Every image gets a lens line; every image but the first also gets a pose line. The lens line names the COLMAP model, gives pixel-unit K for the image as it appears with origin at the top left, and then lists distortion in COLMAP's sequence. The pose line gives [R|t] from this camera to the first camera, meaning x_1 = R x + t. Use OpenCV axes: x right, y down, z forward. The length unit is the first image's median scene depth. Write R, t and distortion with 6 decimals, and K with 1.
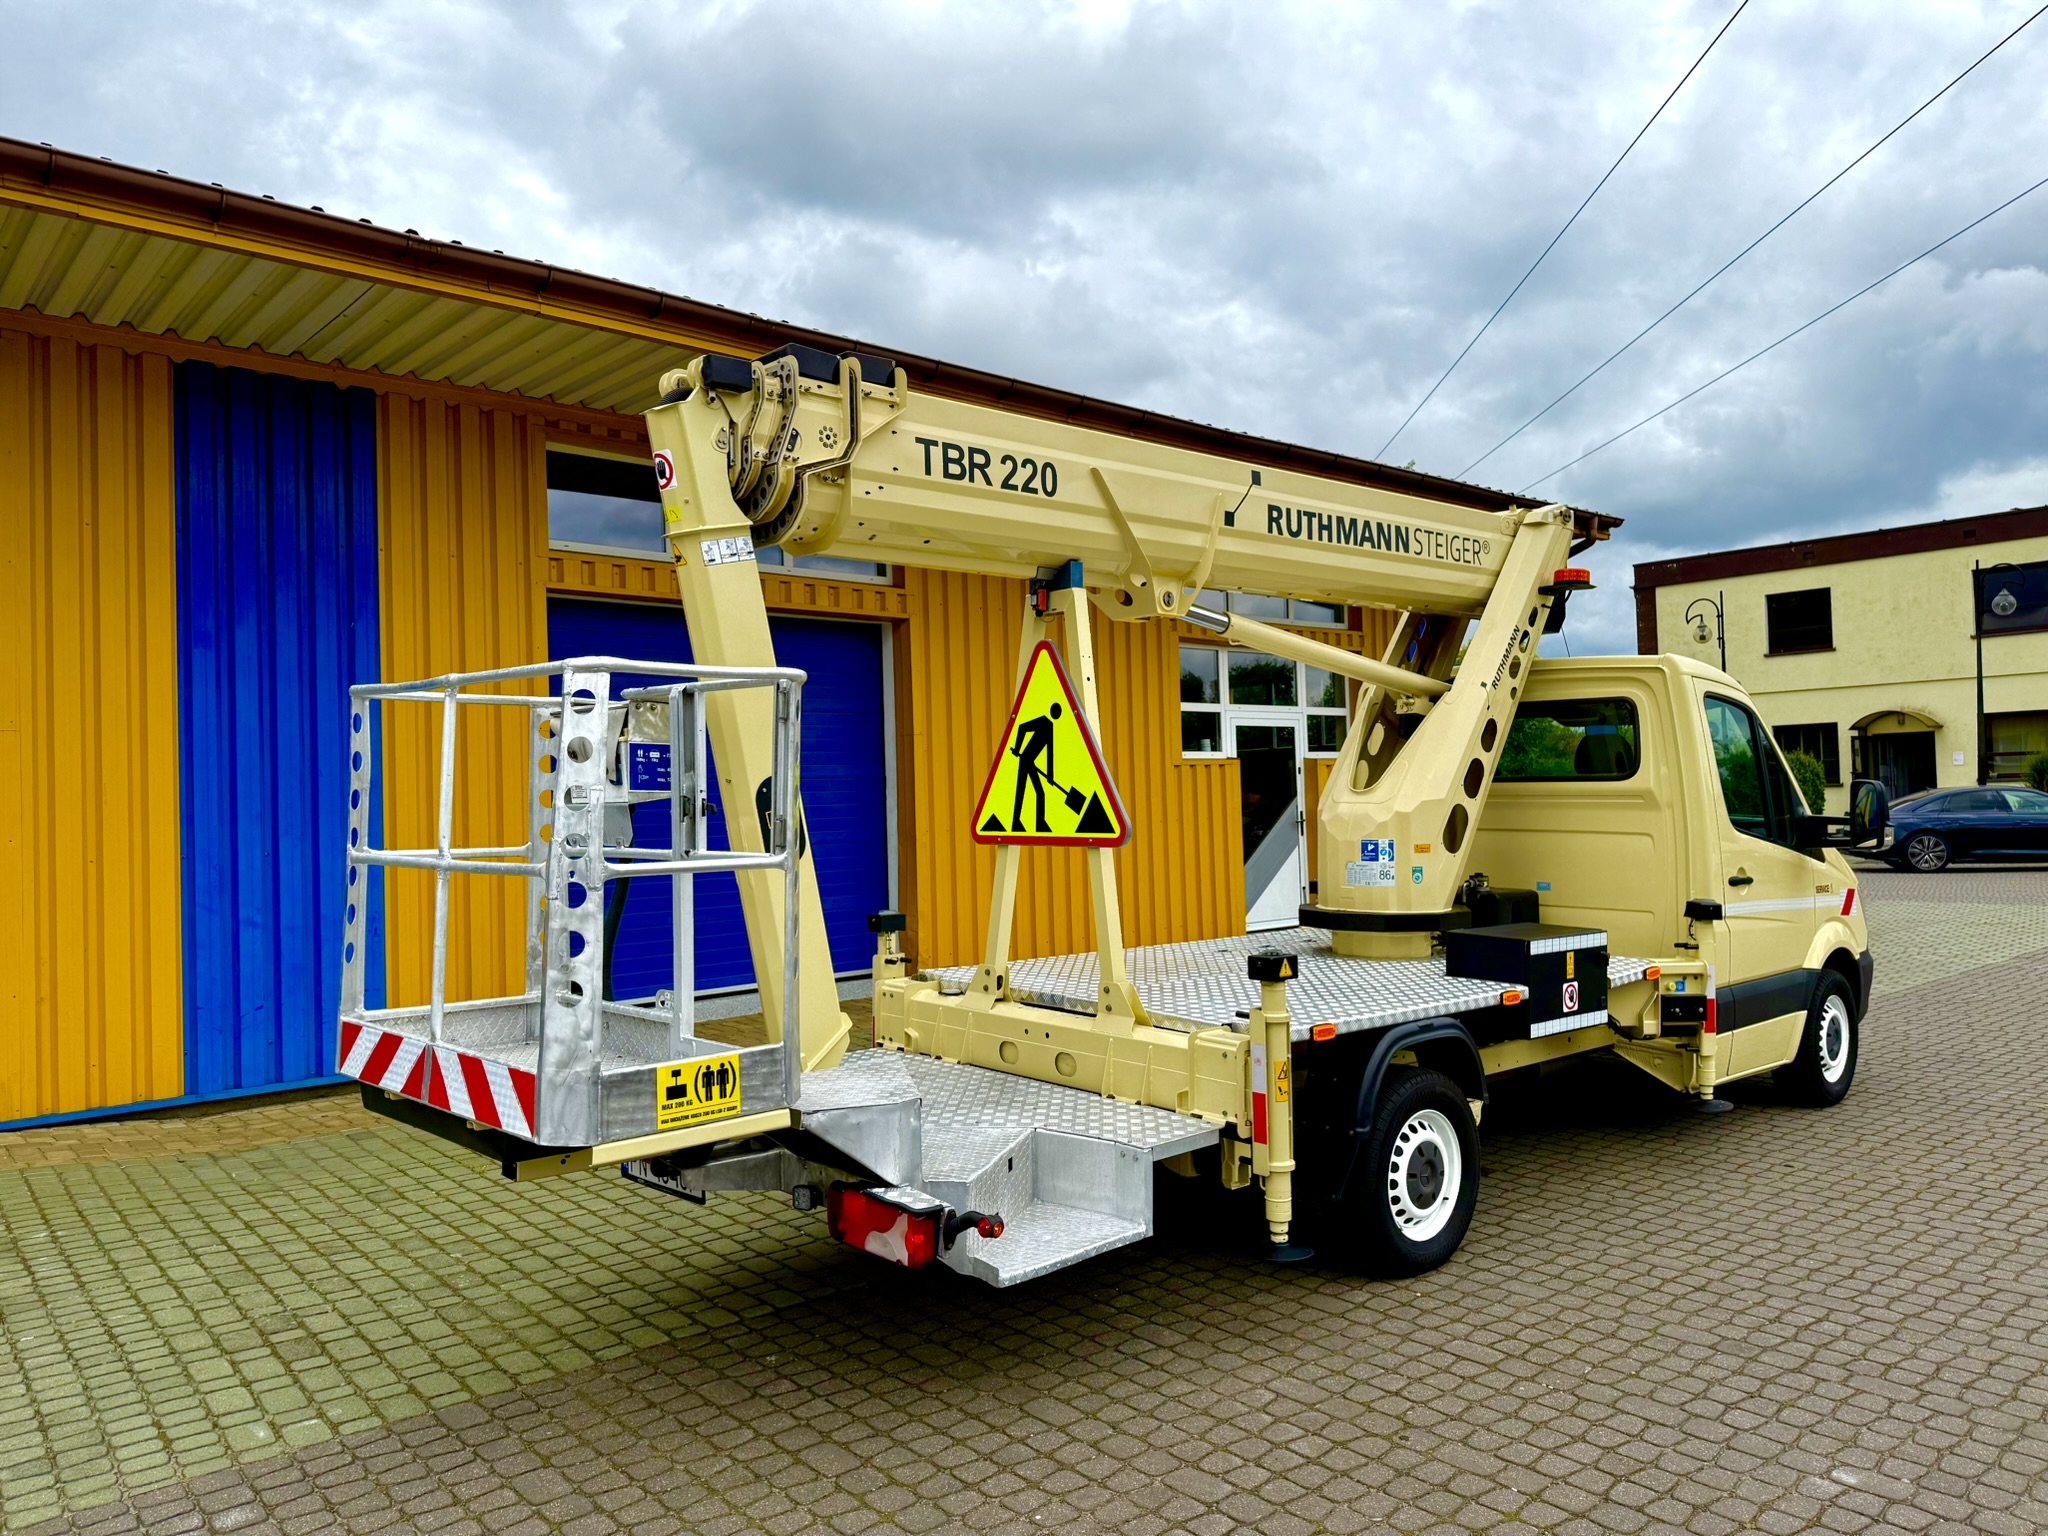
lens RADIAL K [[1454.8, 0, 1014.8], [0, 1454.8, 773.8], [0, 0, 1]] dist [0.027840, -0.048081]
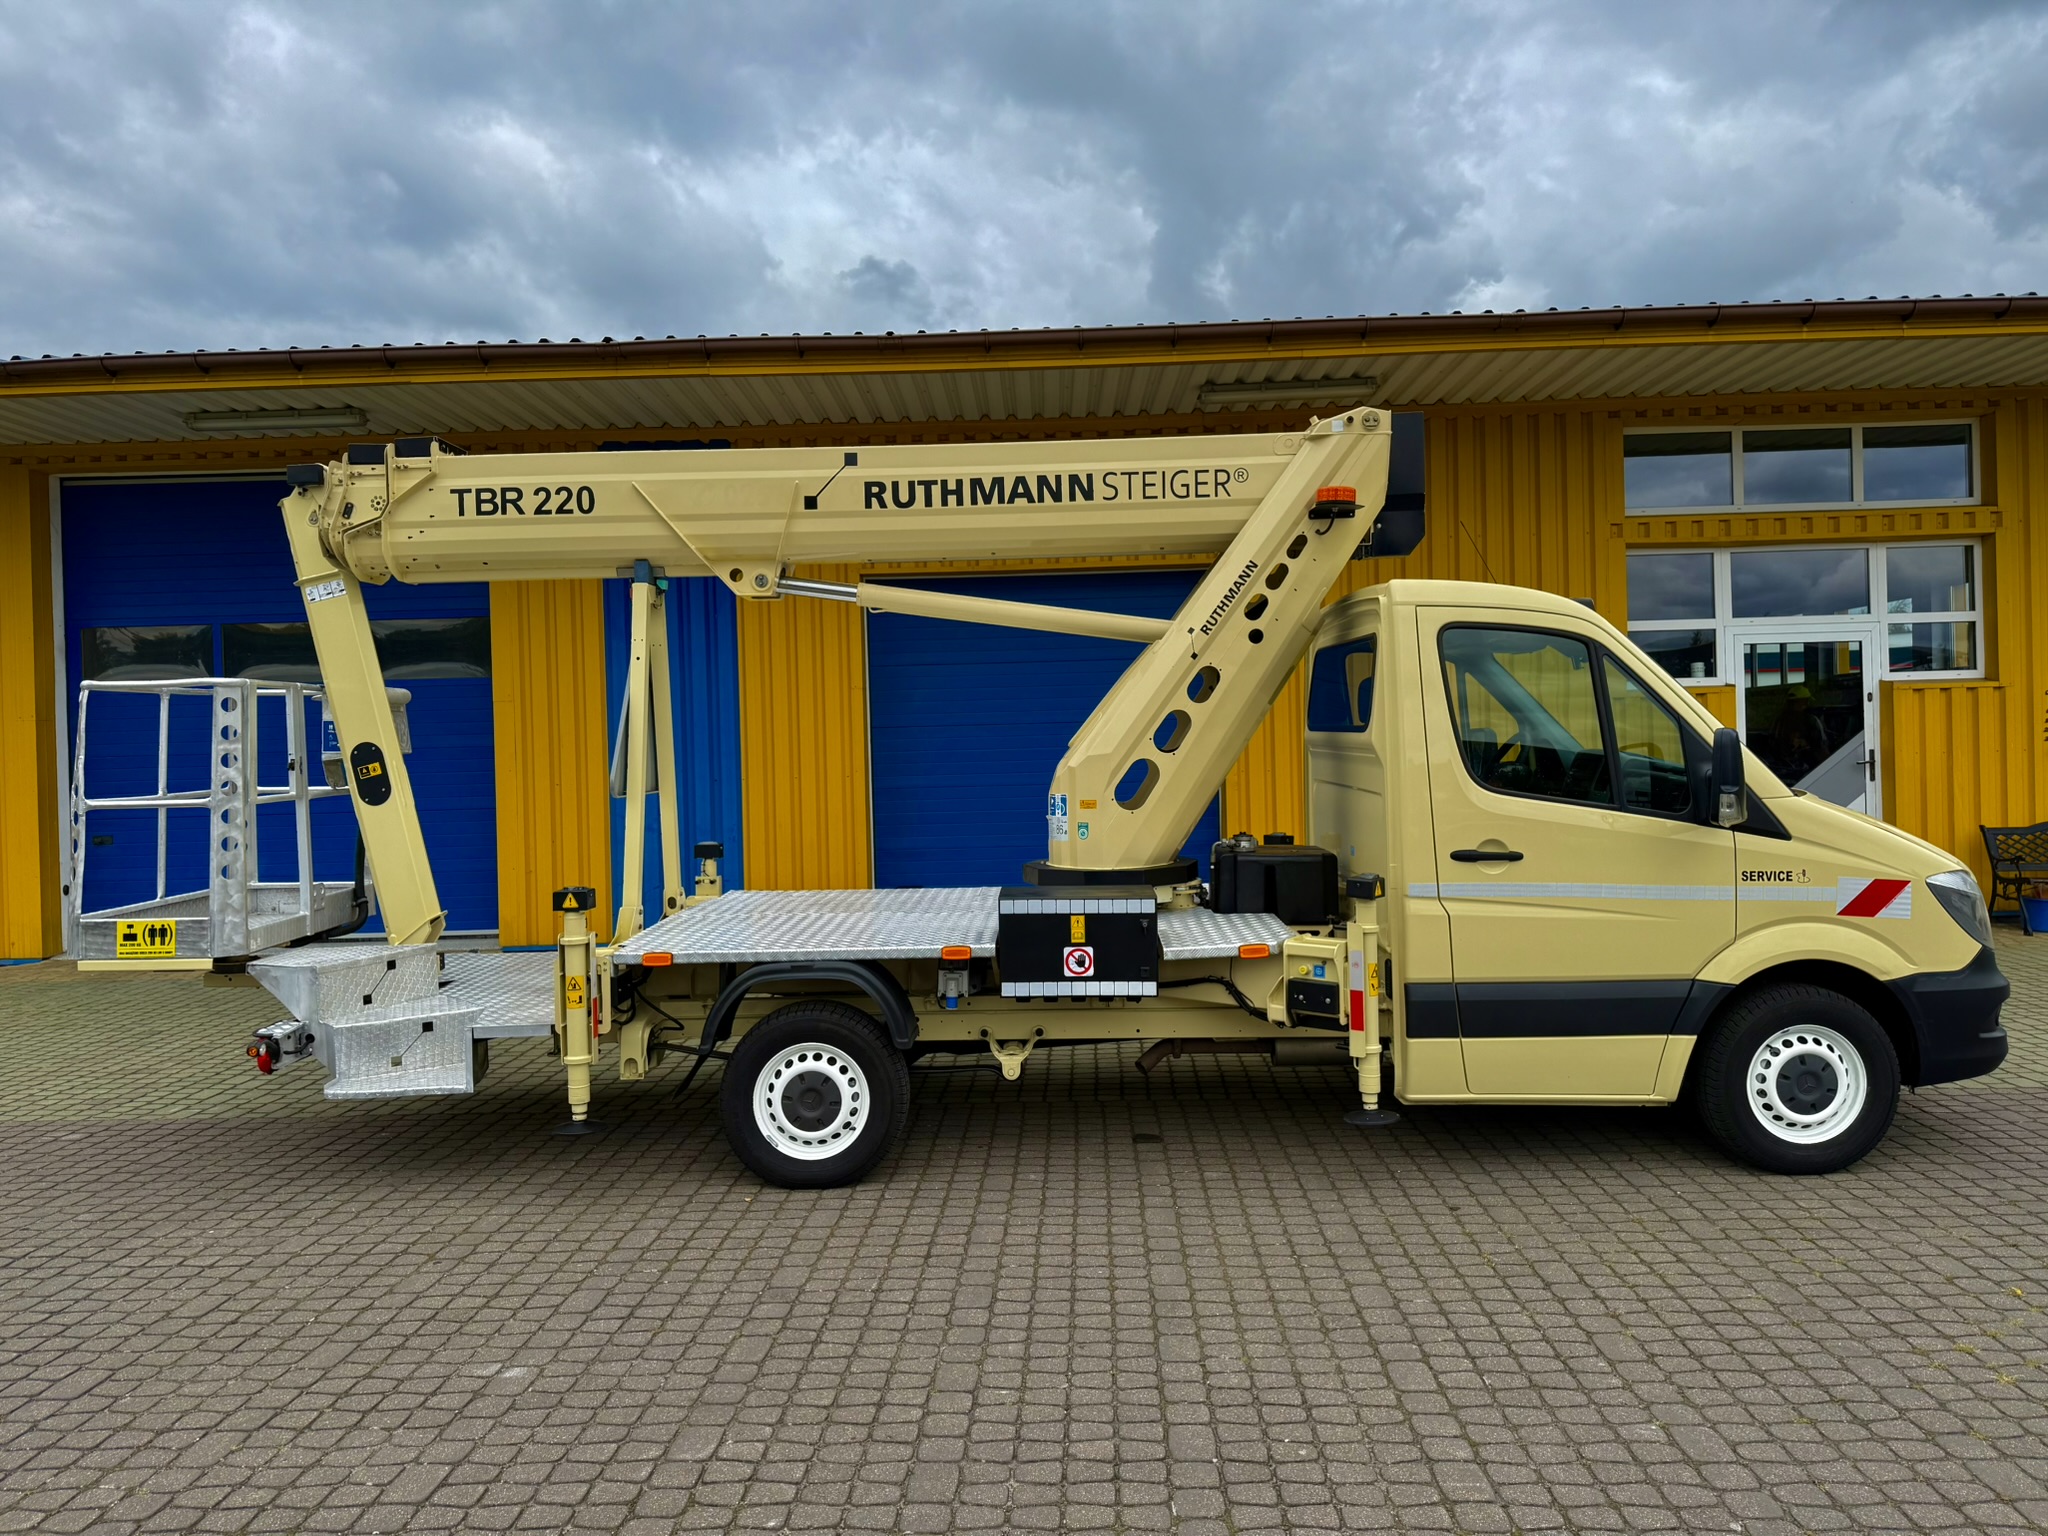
lens RADIAL K [[1435.9, 0, 1024.5], [0, 1435.9, 797.3], [0, 0, 1]] dist [0.032171, -0.056920]
pose [[0.746299, 0.033304, -0.664777, 1.139247], [0.016419, 0.997522, 0.068407, -0.027271], [0.665408, -0.061967, 0.743904, 0.321459]]
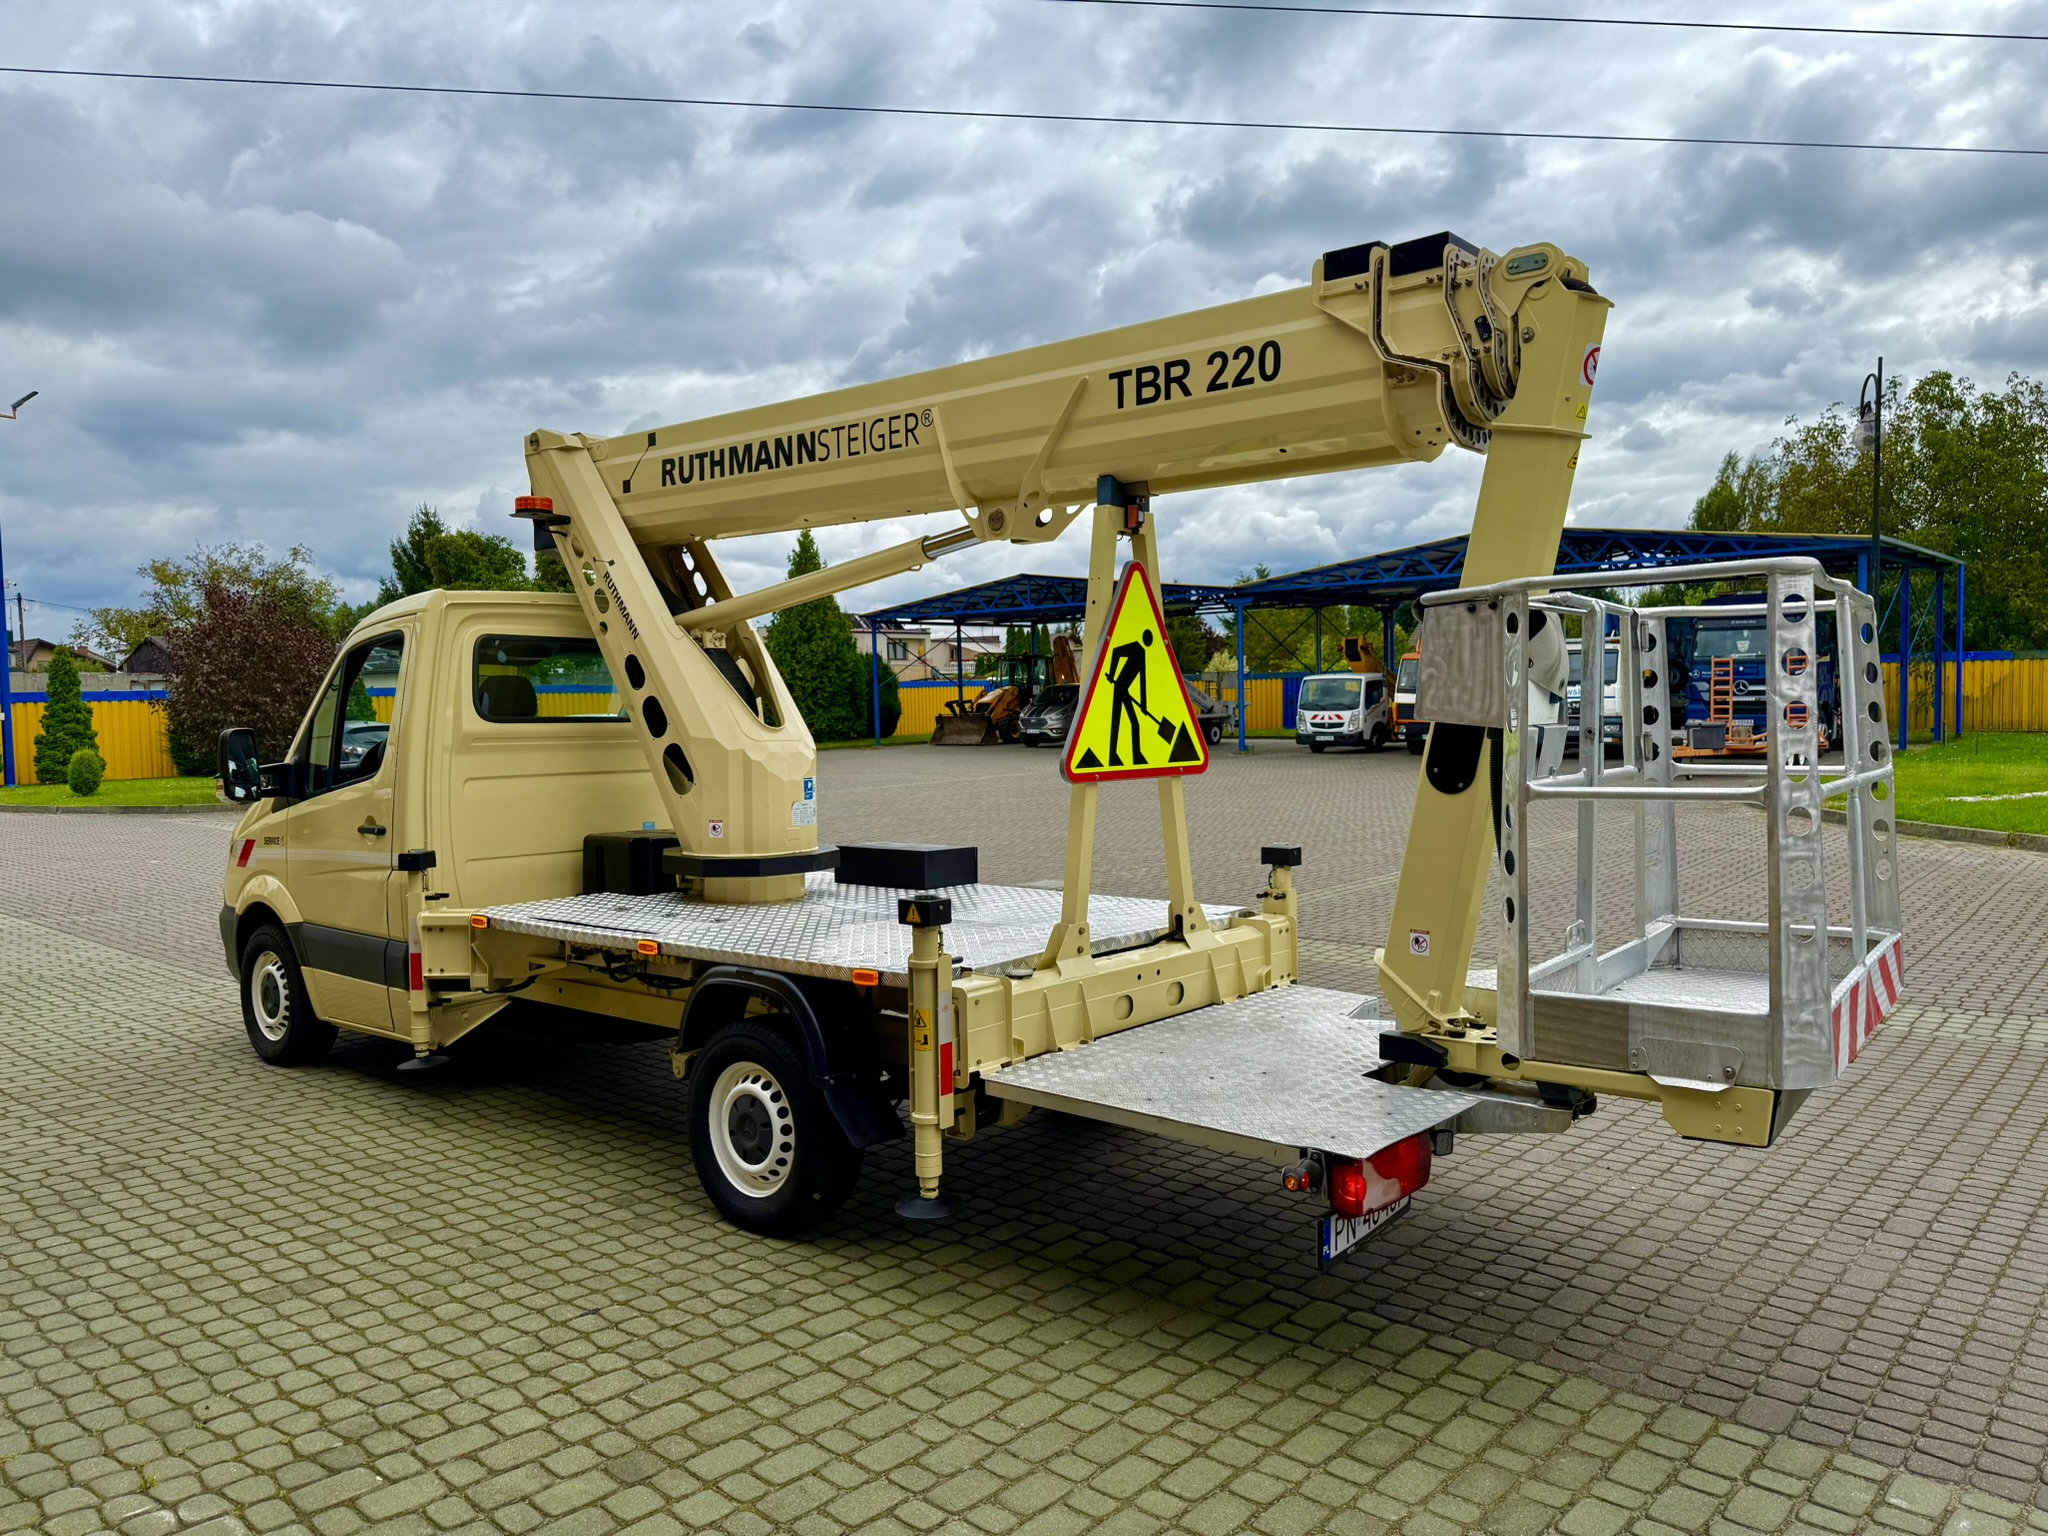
lens RADIAL K [[1461.7, 0, 1024.0], [0, 1461.7, 768.0], [0, 0, 1]] dist [0.006386, -0.009905]
pose [[-0.157240, -0.025279, 0.987237, -0.918882], [0.002981, 0.999656, 0.026072, 0.017620], [-0.987556, 0.007043, -0.157110, 1.237081]]
